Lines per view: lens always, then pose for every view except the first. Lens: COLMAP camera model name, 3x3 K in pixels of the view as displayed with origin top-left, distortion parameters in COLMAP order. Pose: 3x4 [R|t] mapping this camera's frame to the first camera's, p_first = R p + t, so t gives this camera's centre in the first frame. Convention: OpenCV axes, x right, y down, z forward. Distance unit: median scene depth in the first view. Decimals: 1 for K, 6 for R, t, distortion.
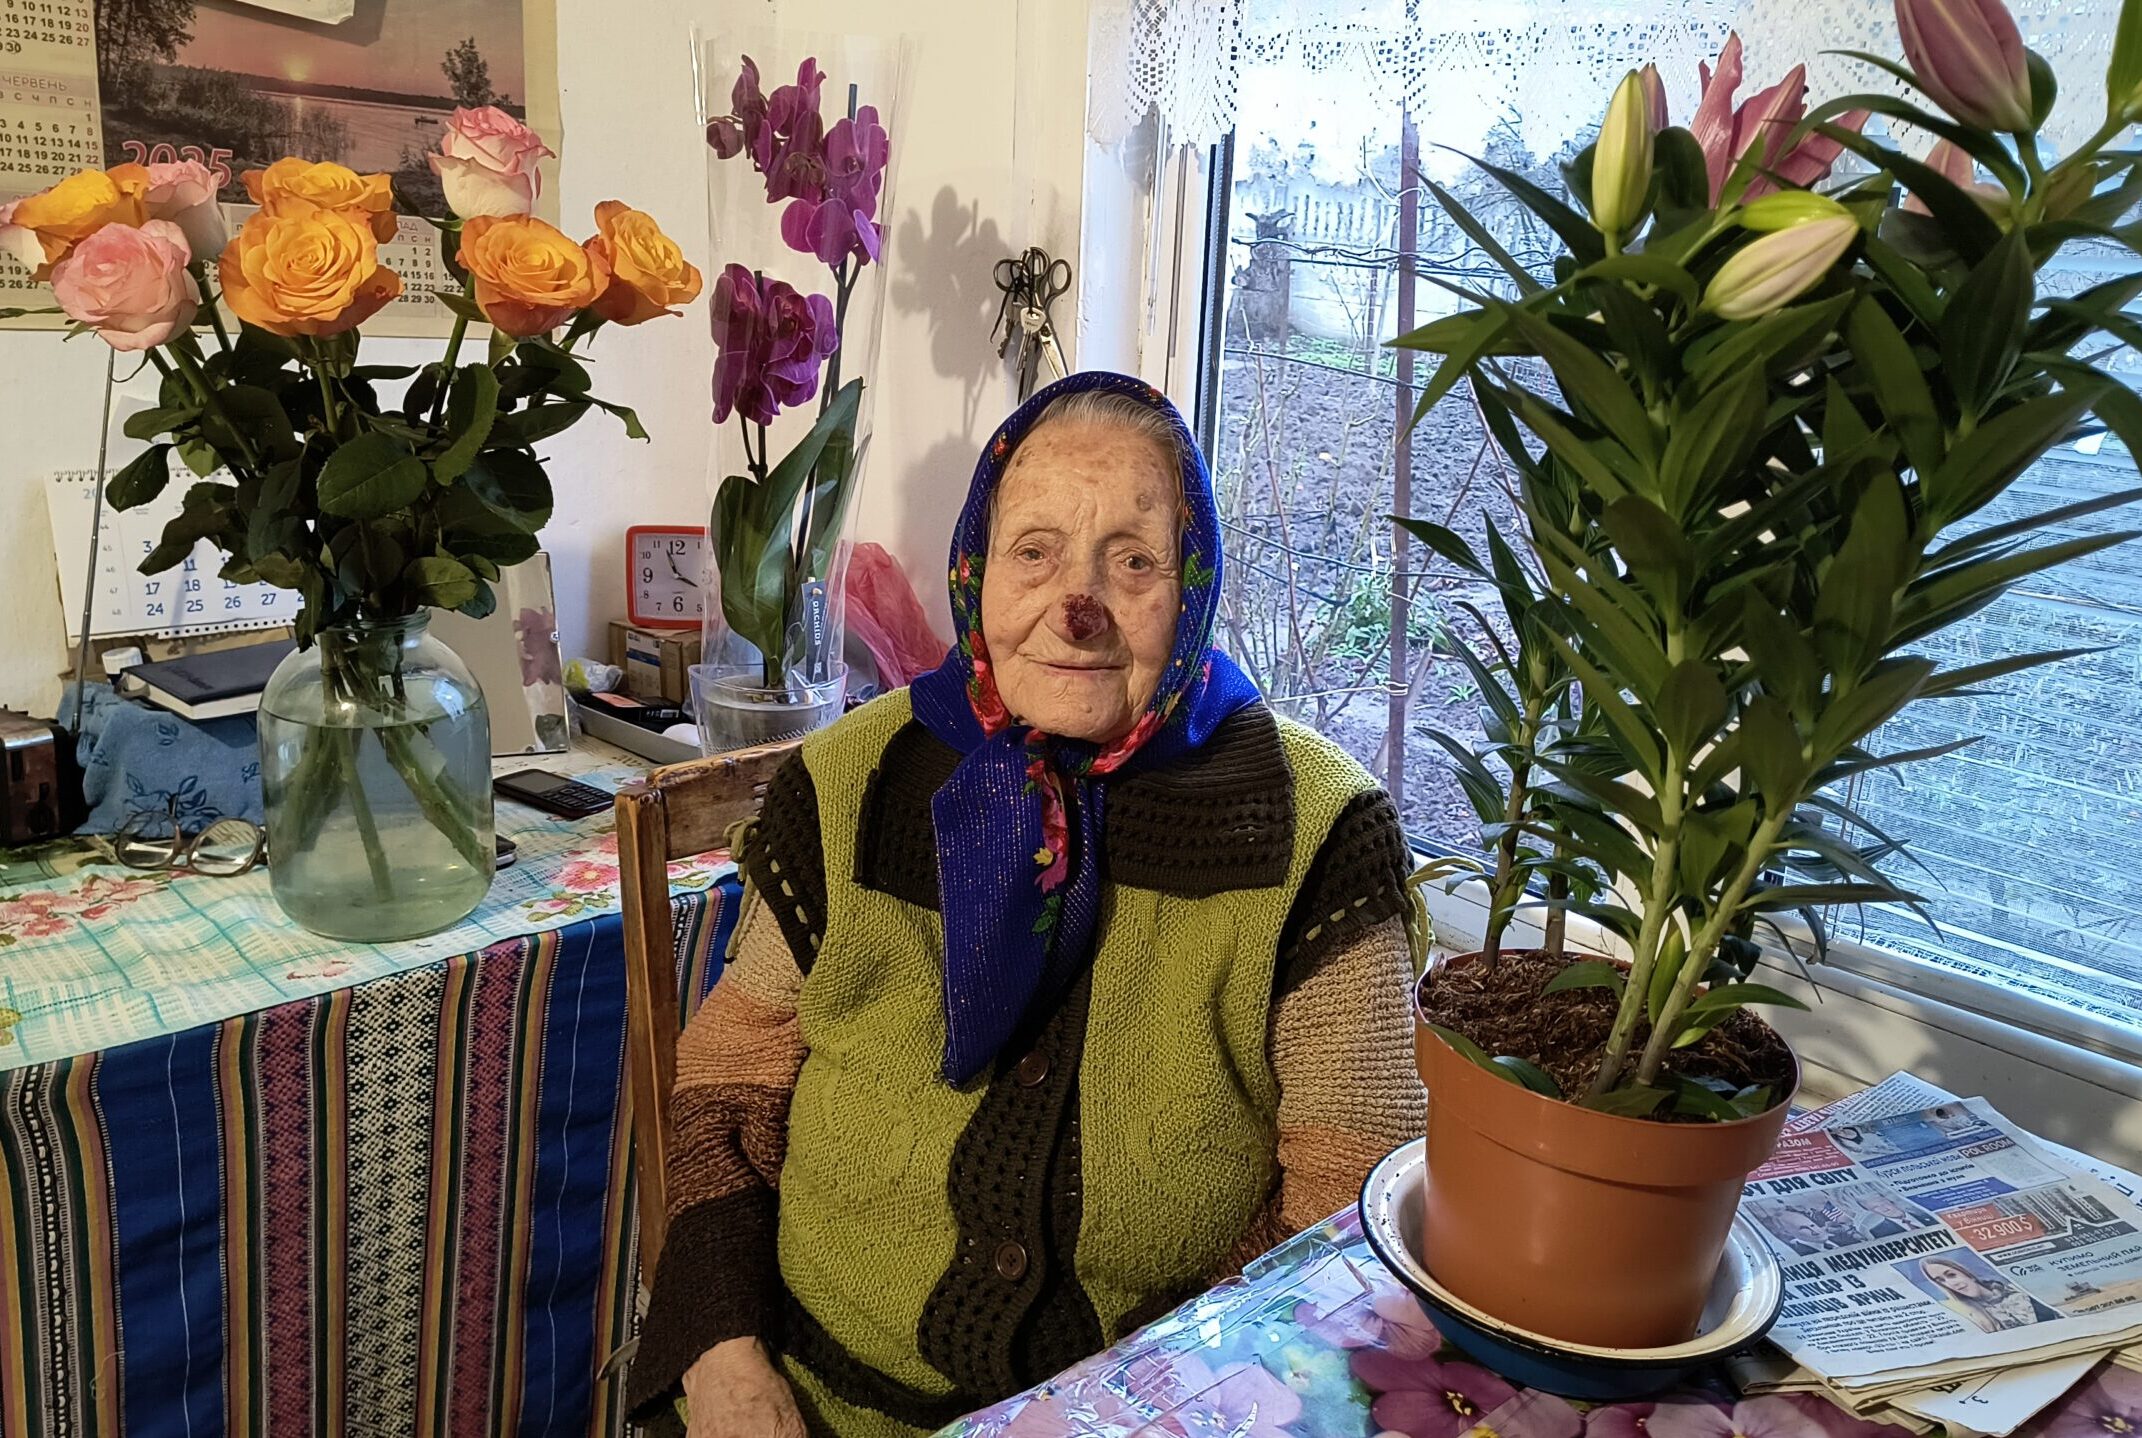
lens RADIAL K [[2351.3, 0, 1066.3], [0, 2351.3, 713.3], [0, 0, 1]] dist [0.015474, 0.000000]
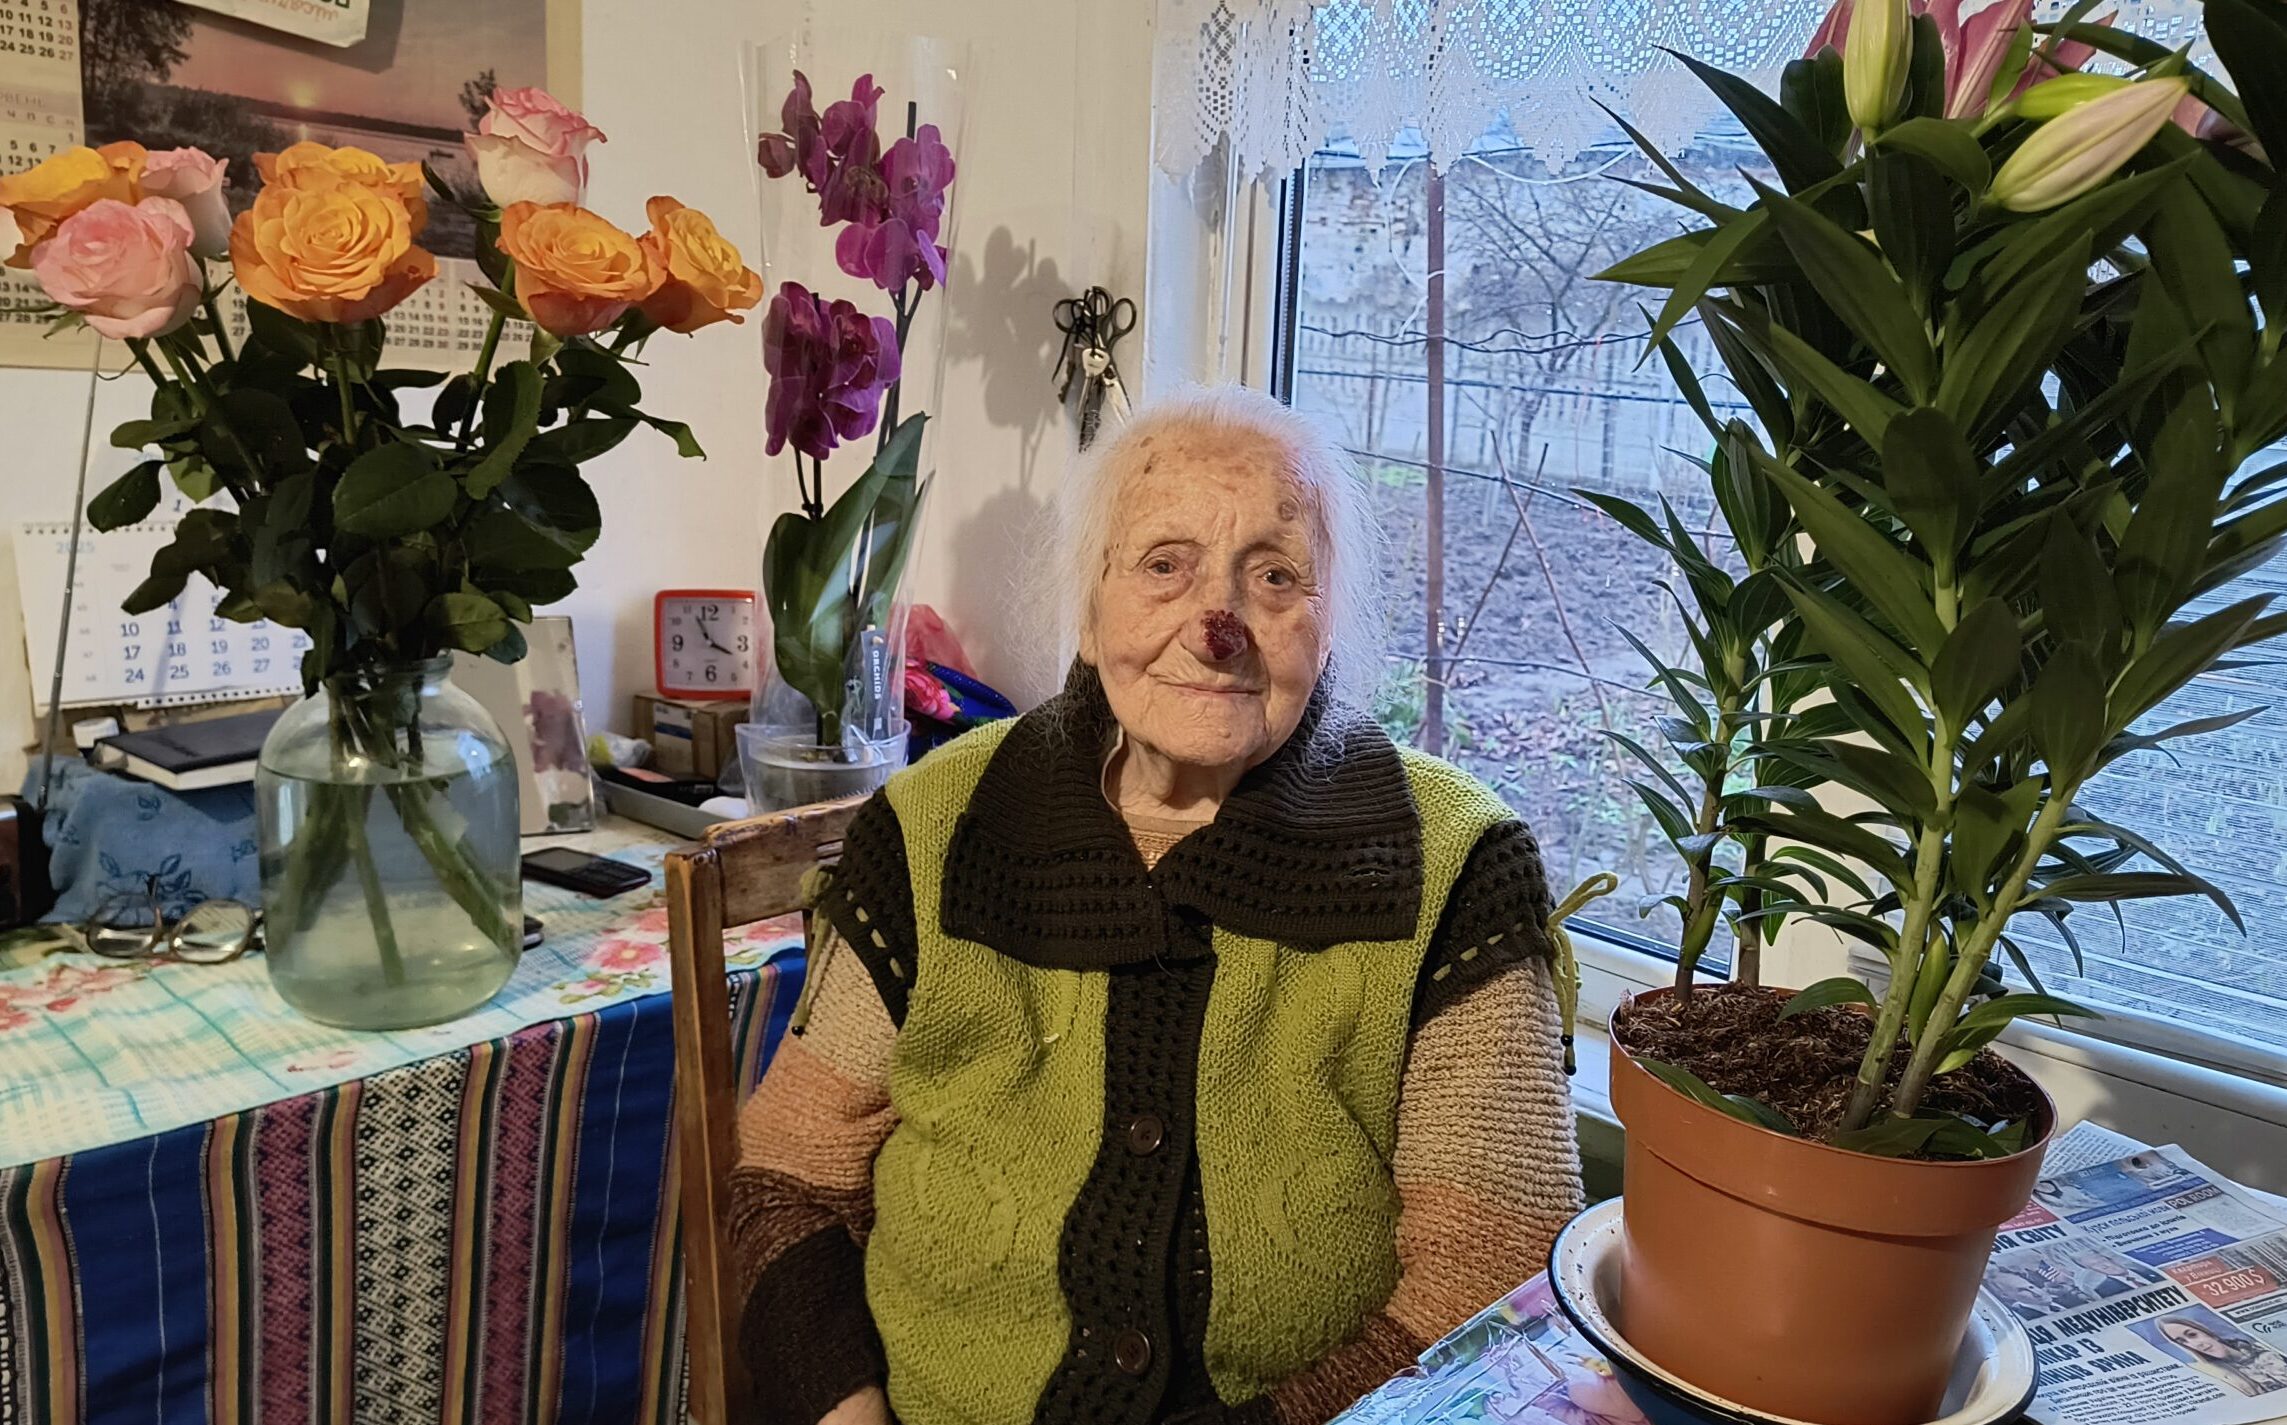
lens RADIAL K [[2192.9, 0, 1152.1], [0, 2192.9, 723.6], [0, 0, 1]] dist [-0.001785, 0.000000]
pose [[0.996802, -0.013087, 0.078830, -0.071311], [0.019163, 0.996860, -0.076830, 0.051974], [-0.077577, 0.078095, 0.993923, 0.150512]]
